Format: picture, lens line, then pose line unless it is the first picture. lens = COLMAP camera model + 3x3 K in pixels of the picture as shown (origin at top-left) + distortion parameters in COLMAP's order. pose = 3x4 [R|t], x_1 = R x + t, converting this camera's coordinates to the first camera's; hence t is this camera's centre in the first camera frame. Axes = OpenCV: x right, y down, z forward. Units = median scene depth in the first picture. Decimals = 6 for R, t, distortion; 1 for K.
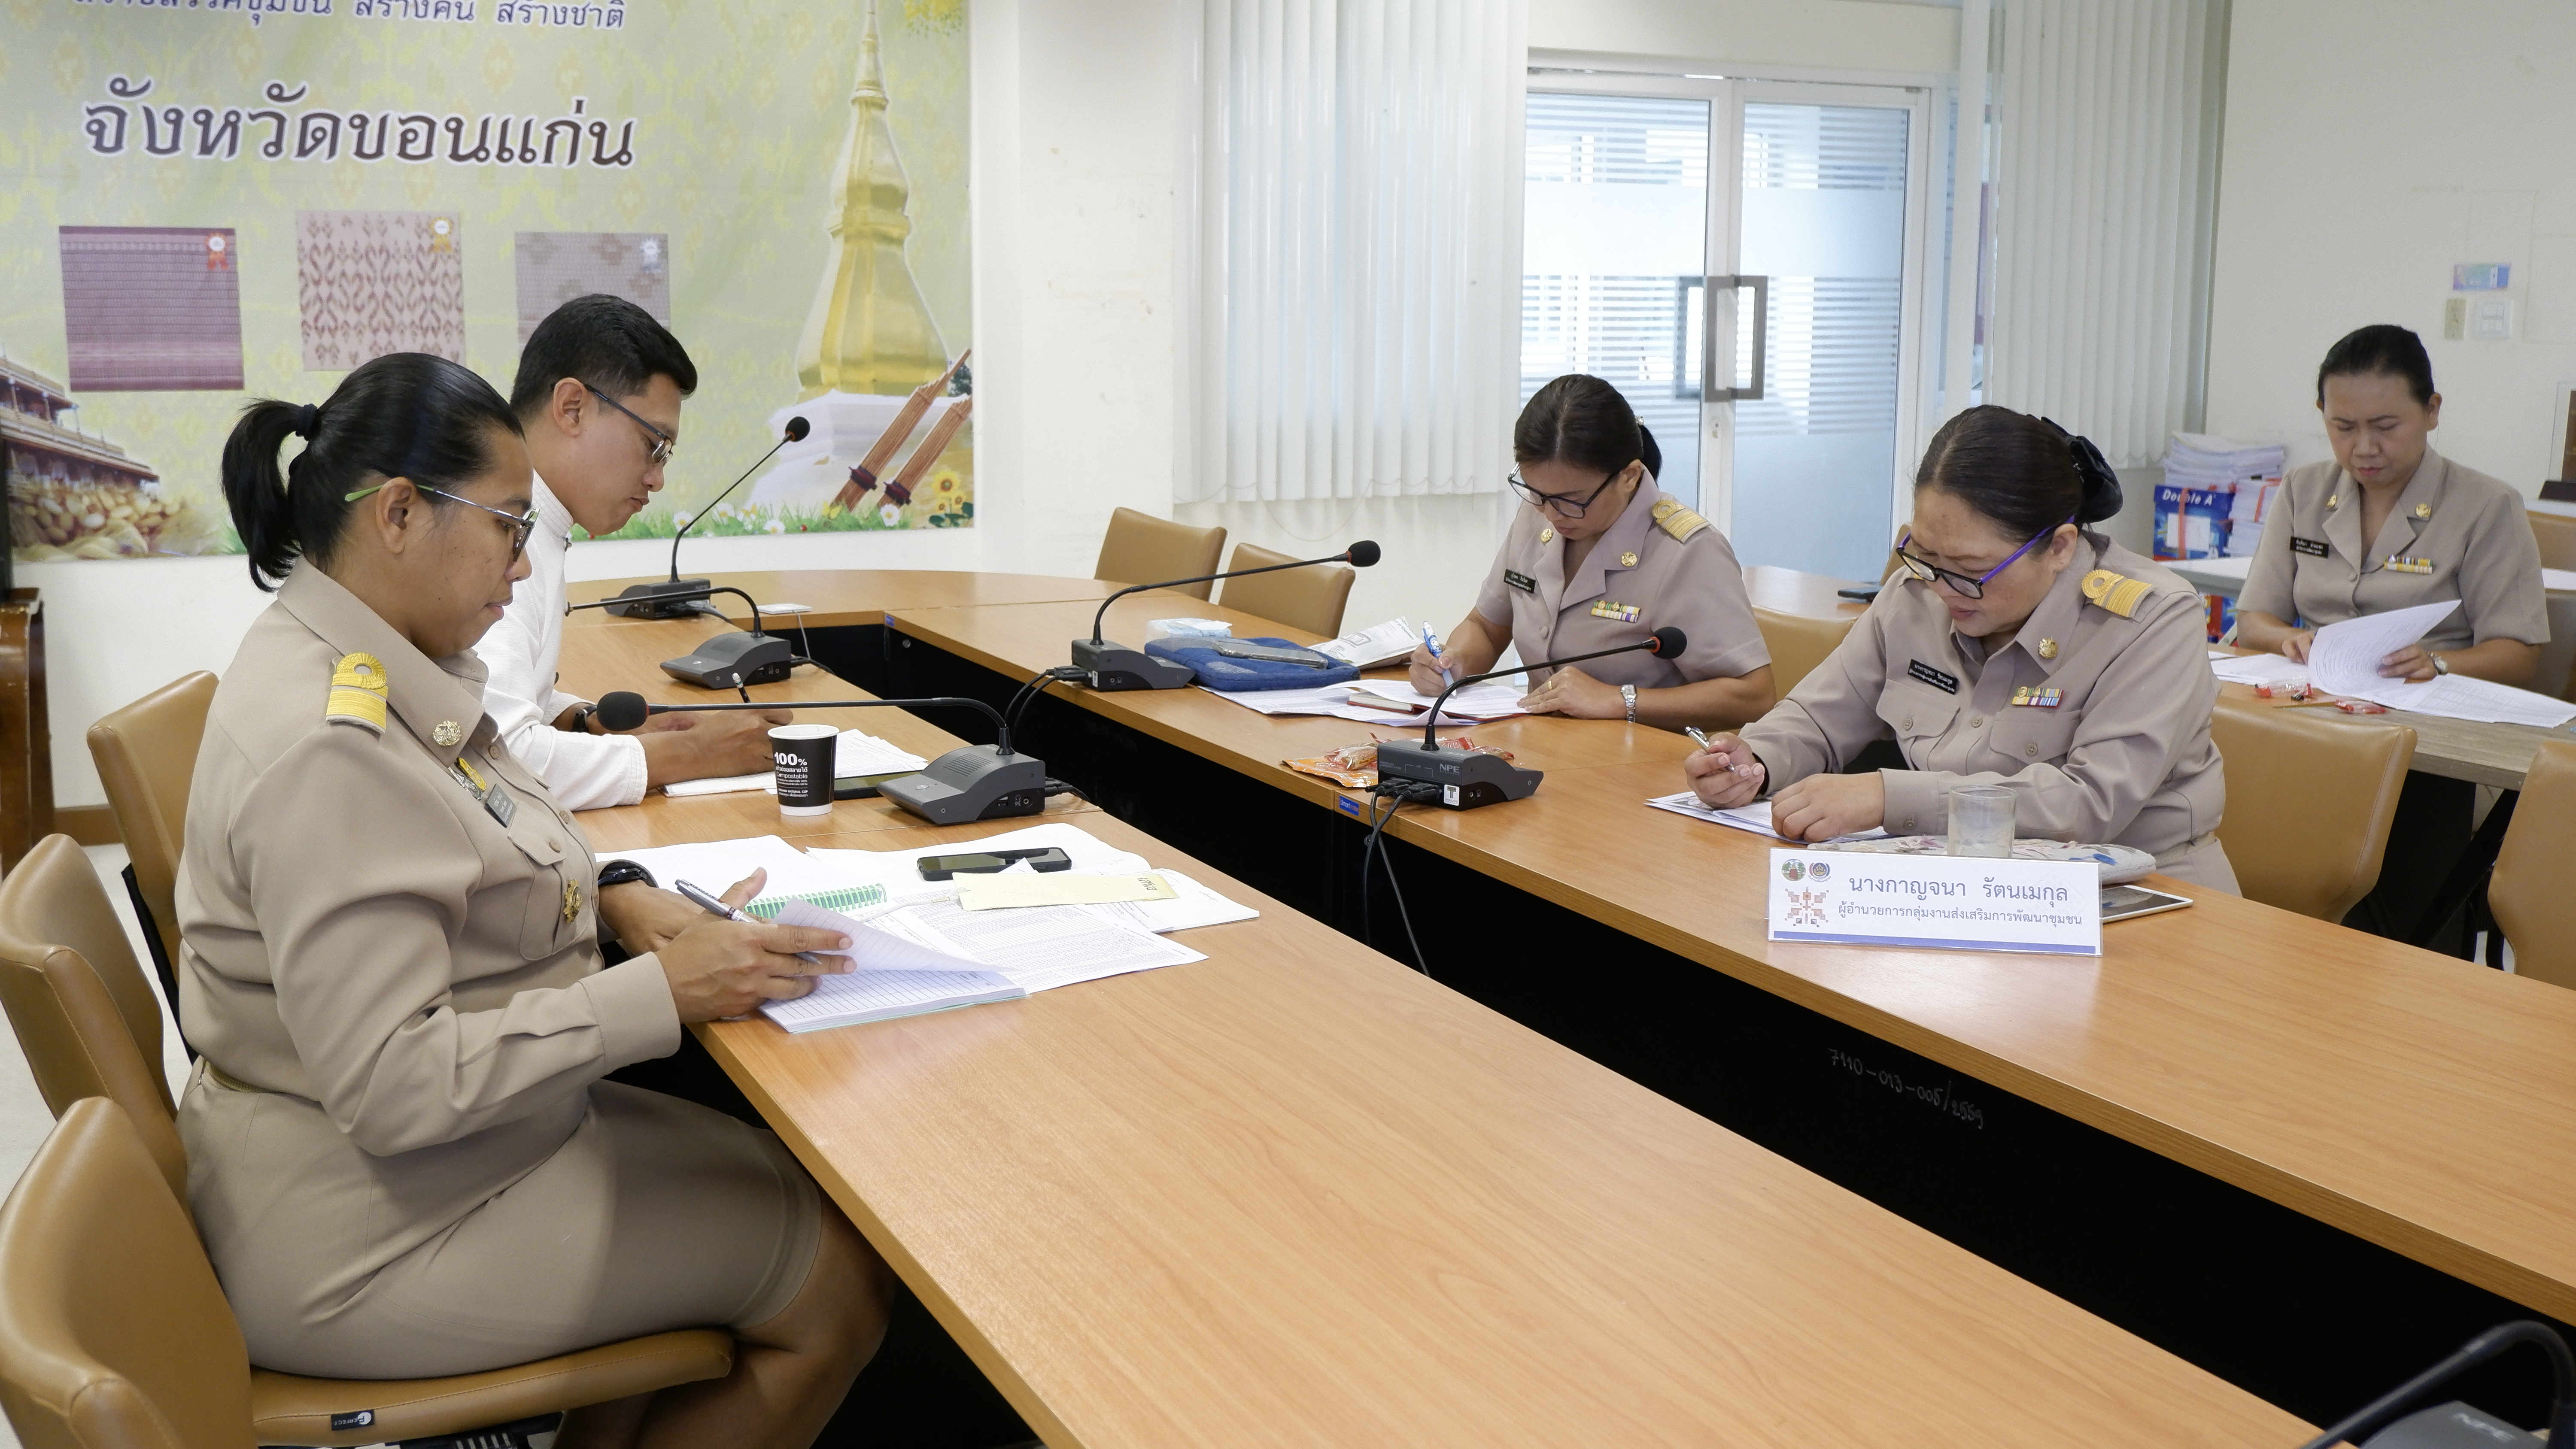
lens RADIAL K [[2591.9, 0, 1288.0], [0, 2591.9, 724.5], [0, 0, 1]] dist [-0.043727, 0.111744]
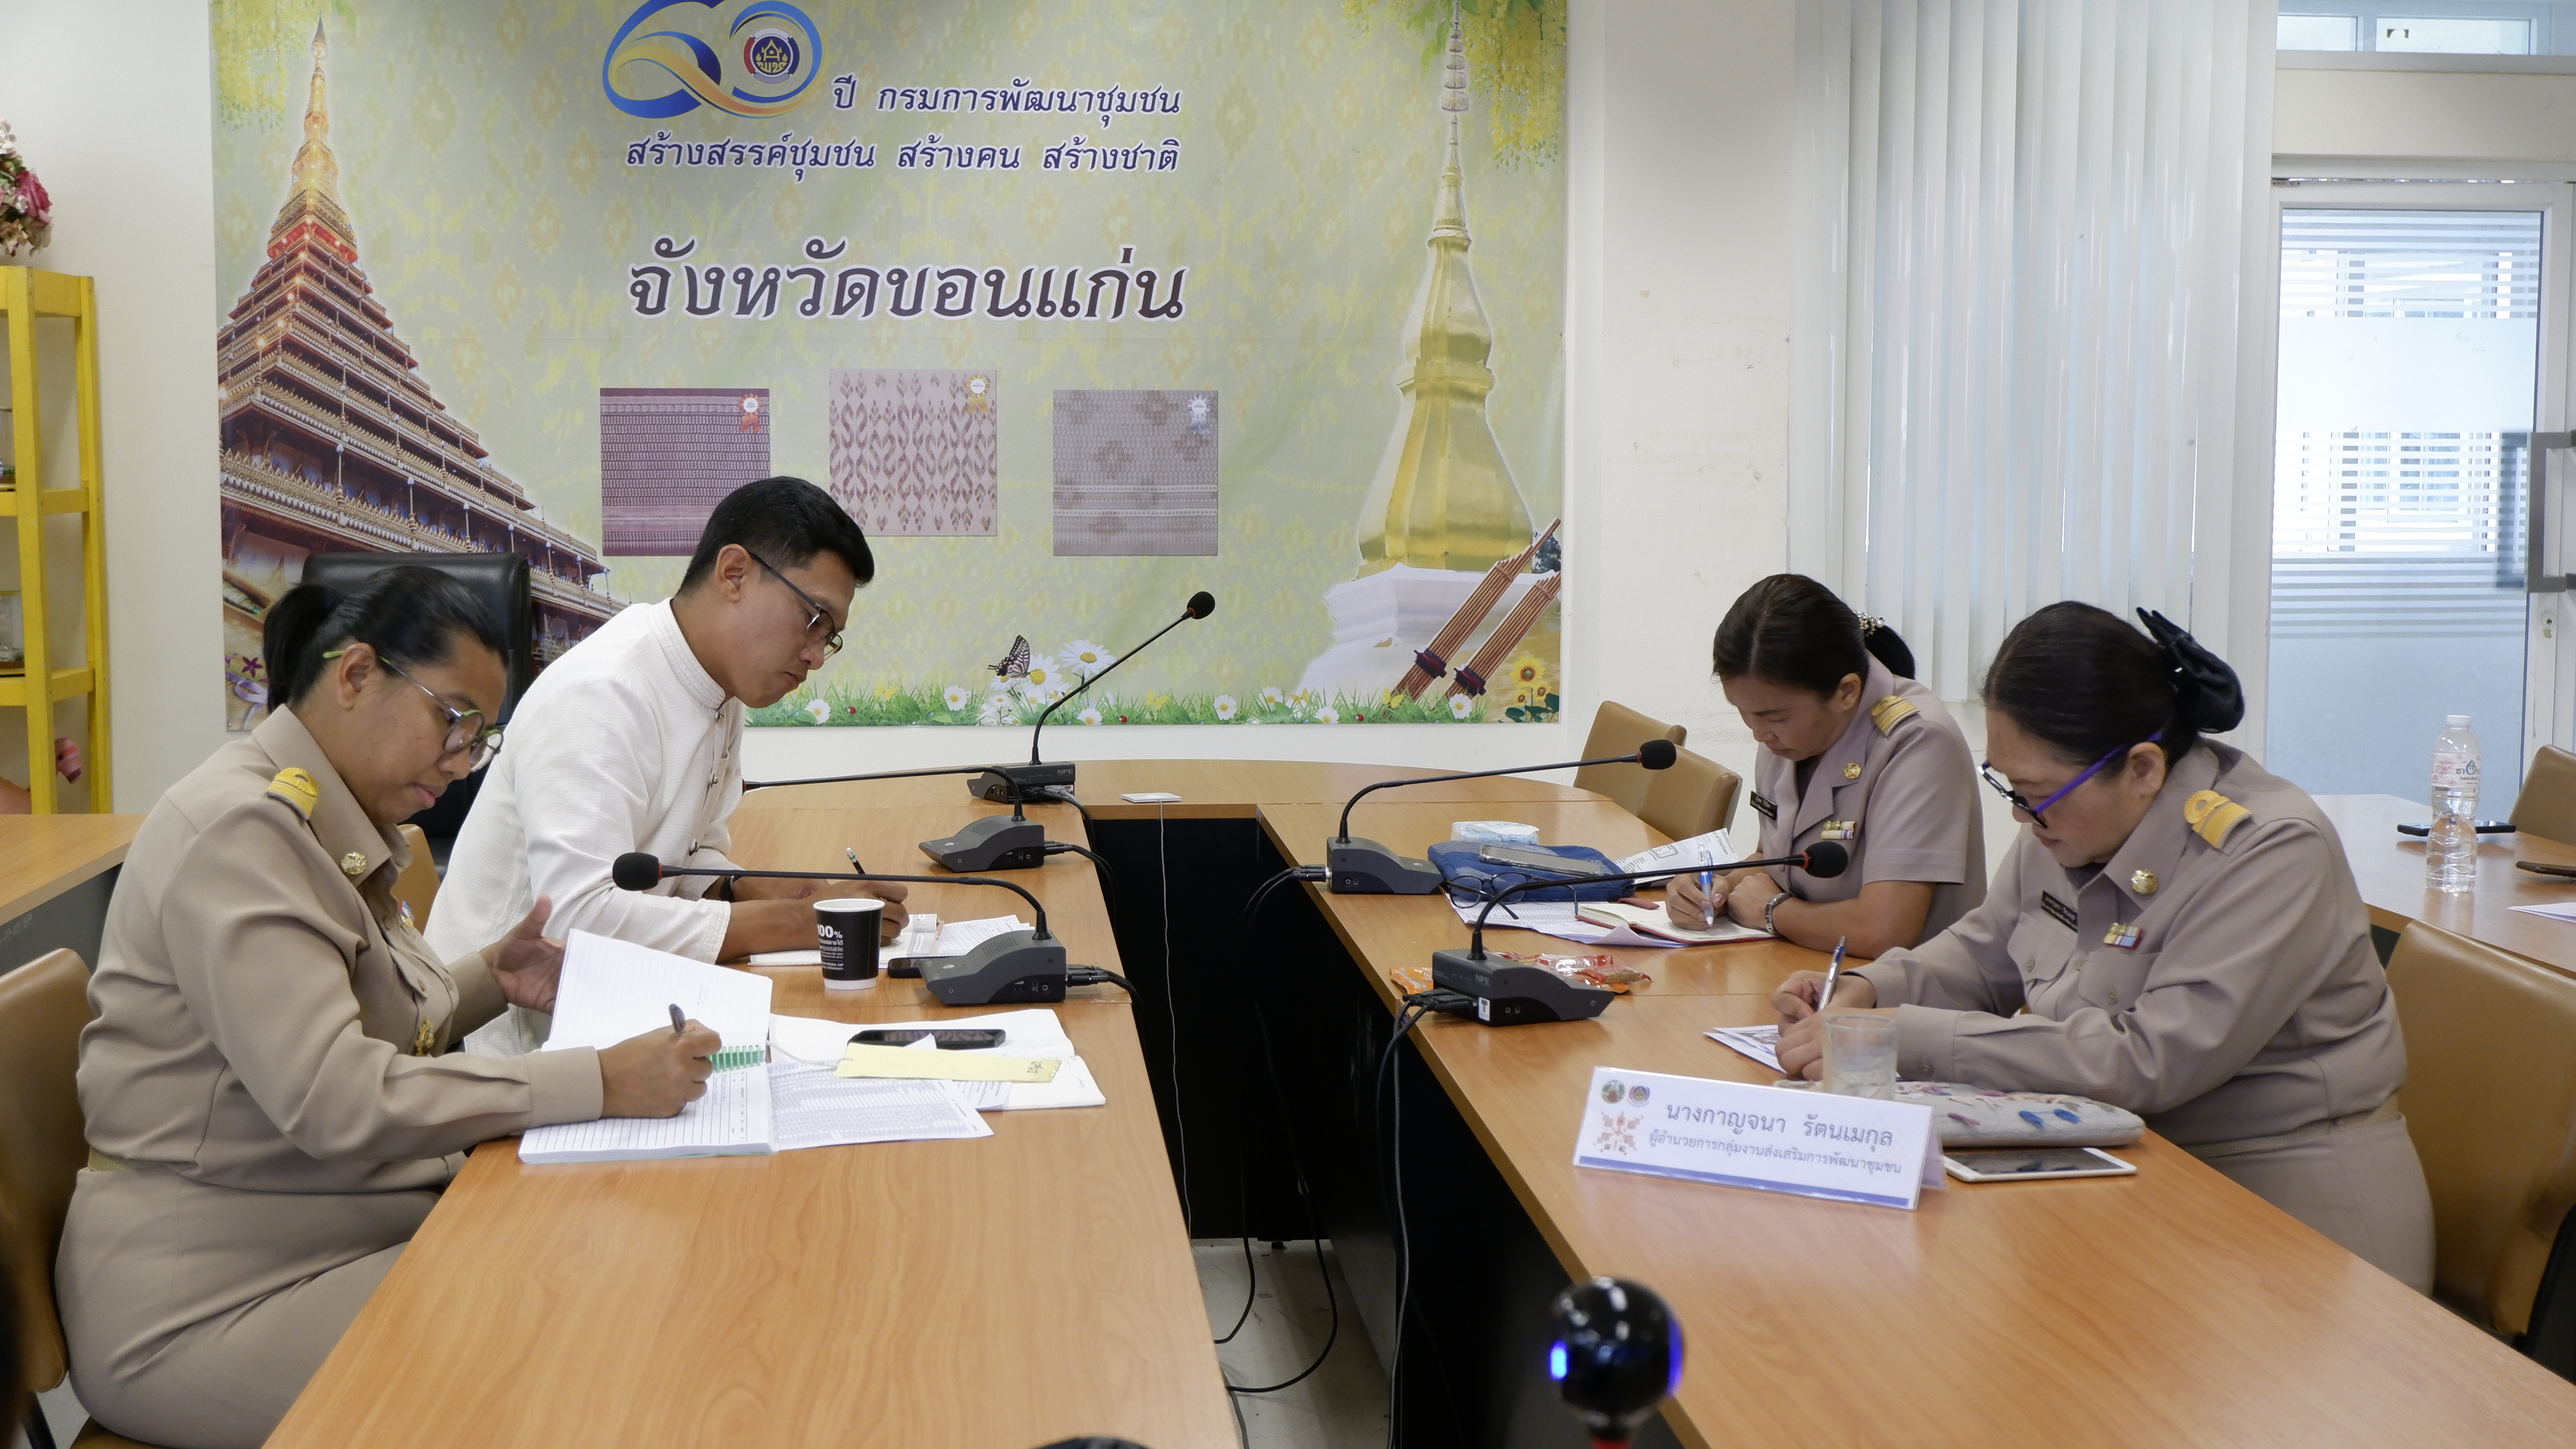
lens RADIAL K [[3245.5, 0, 1288.0], [0, 3245.5, 724.5], [0, 0, 1]] dist [0.023757, 0.000486]
pose [[0.937355, 0.028955, -0.347170, 0.191873], [-0.056147, 0.996068, -0.068521, 0.004466], [0.343821, 0.083721, 0.935296, -0.054695]]
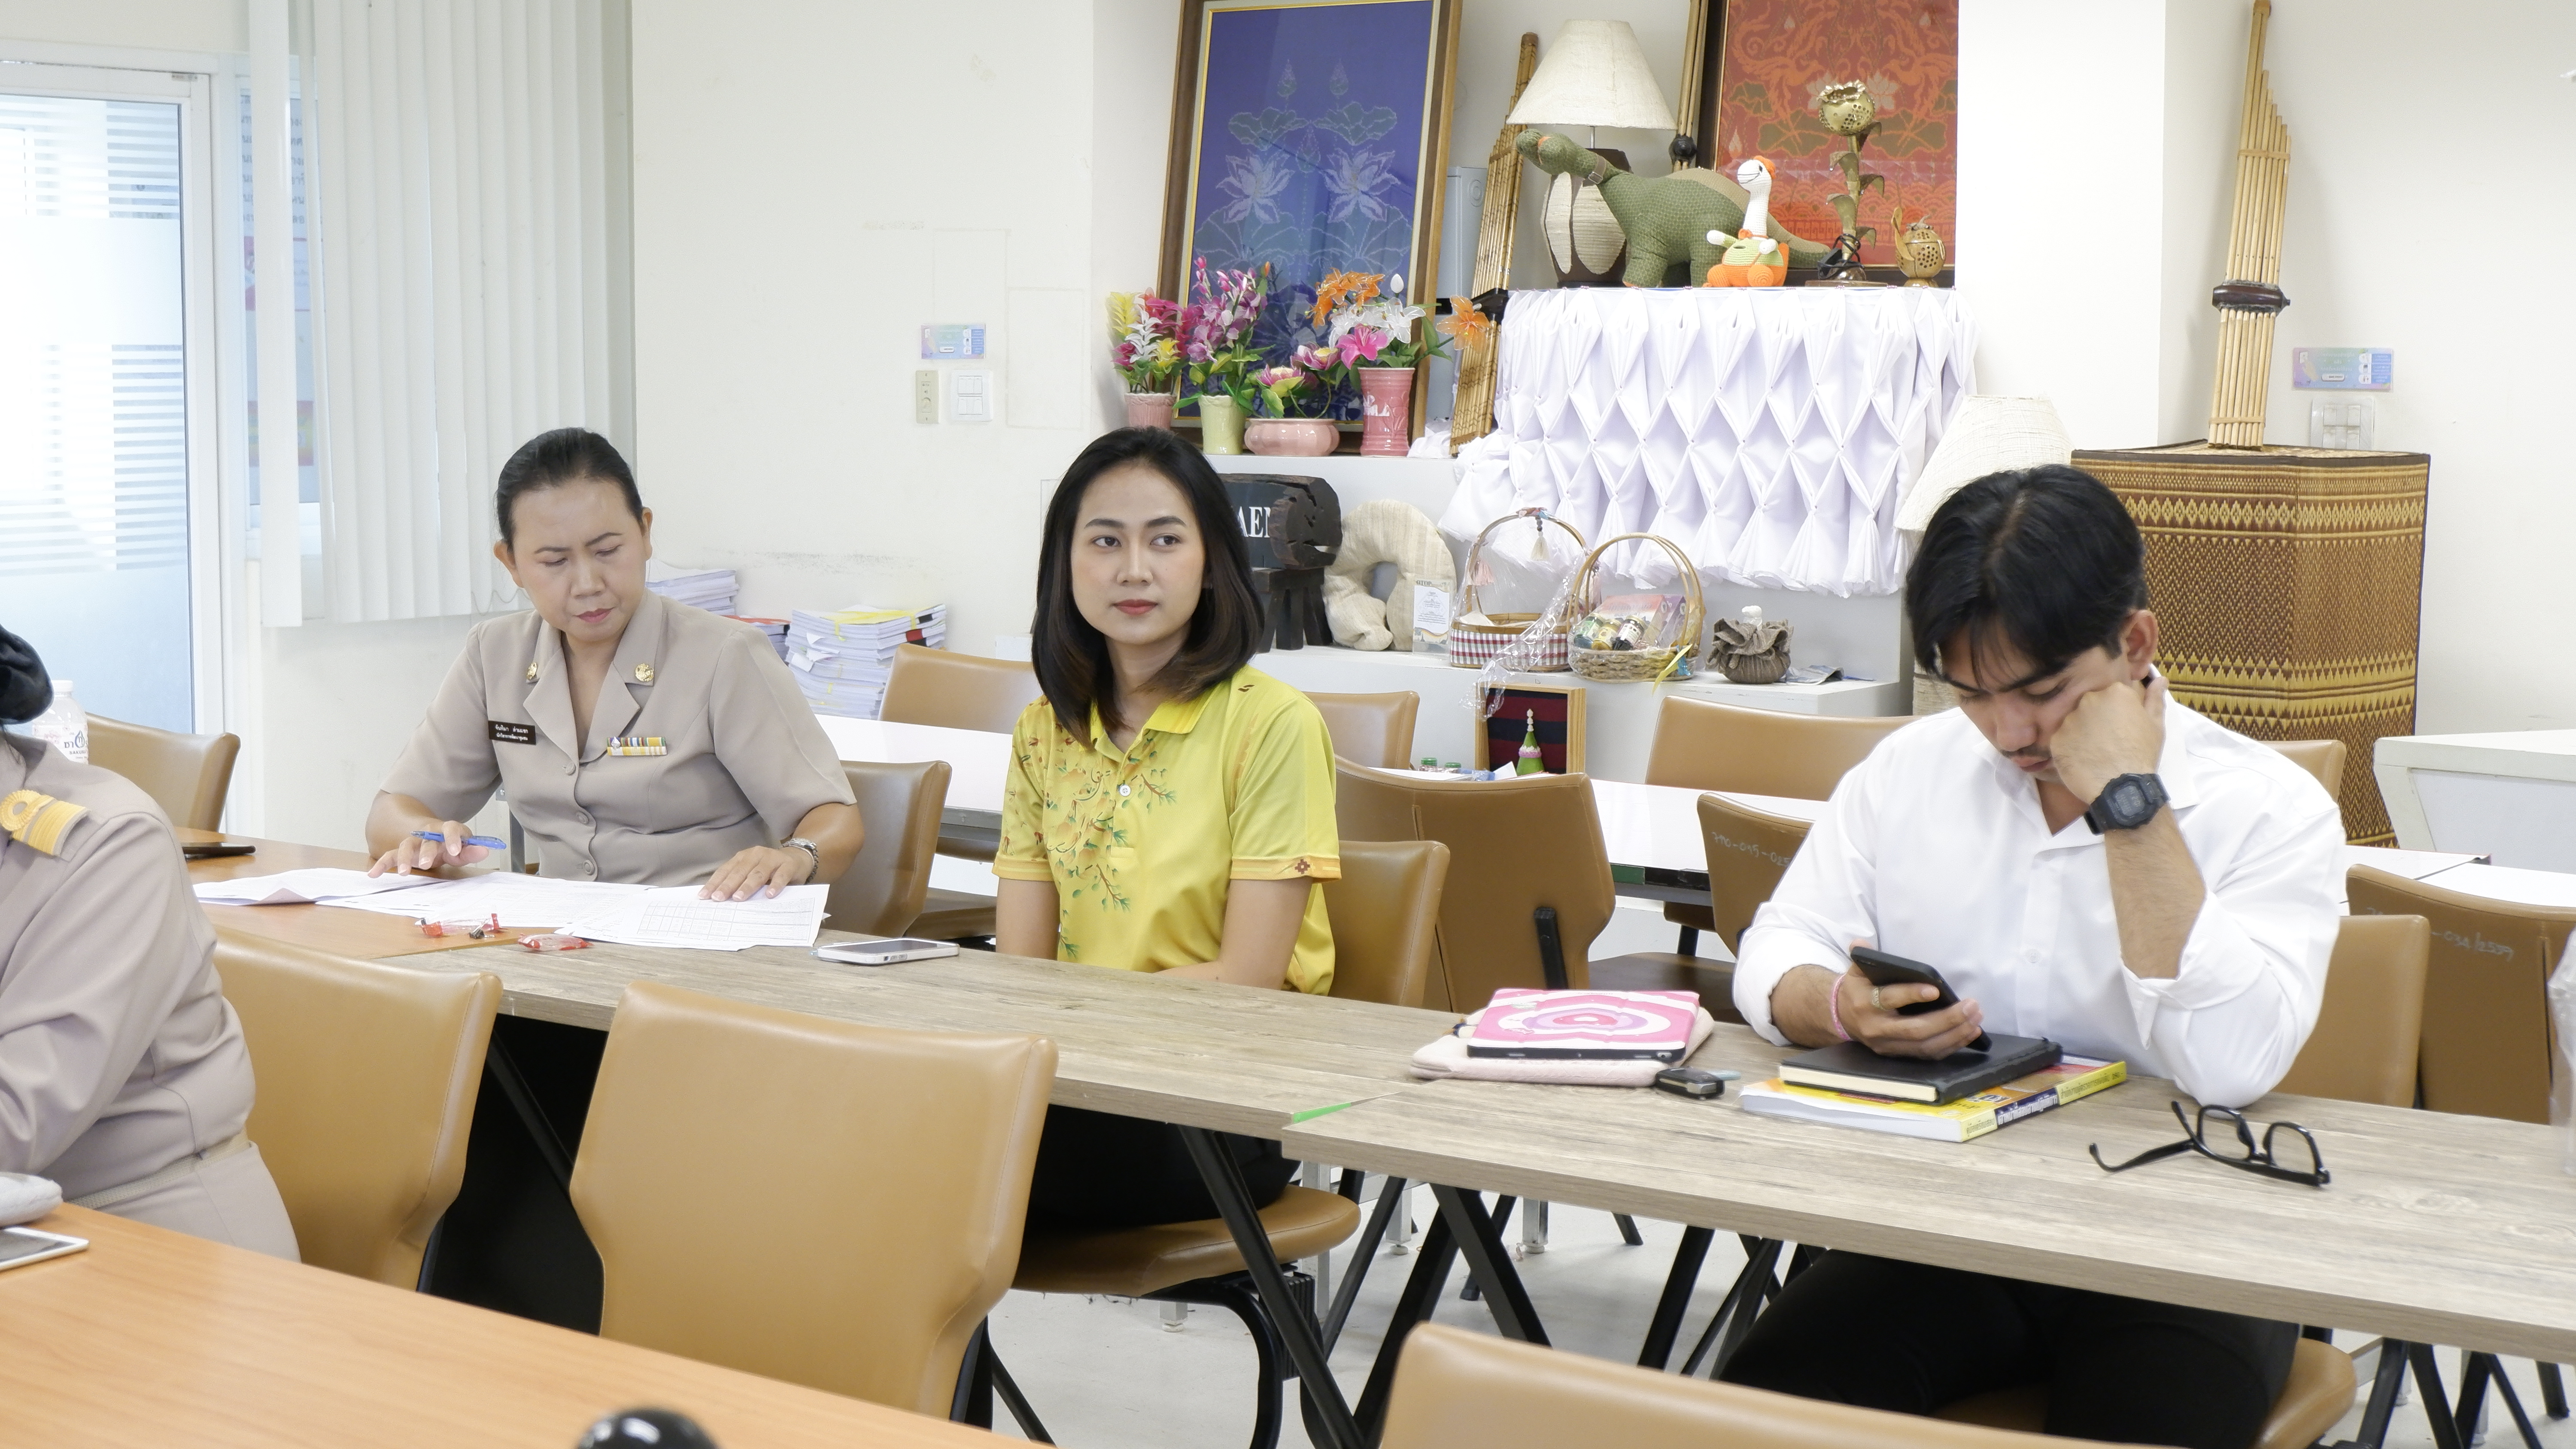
lens RADIAL K [[3832.3, 0, 1288.0], [0, 3832.3, 724.5], [0, 0, 1]] dist [-0.007466, -0.031755]
pose [[0.901783, -0.046115, 0.429722, 0.082983], [0.074332, 0.996024, -0.049101, 0.000336], [-0.425749, 0.076221, 0.901625, -0.055500]]
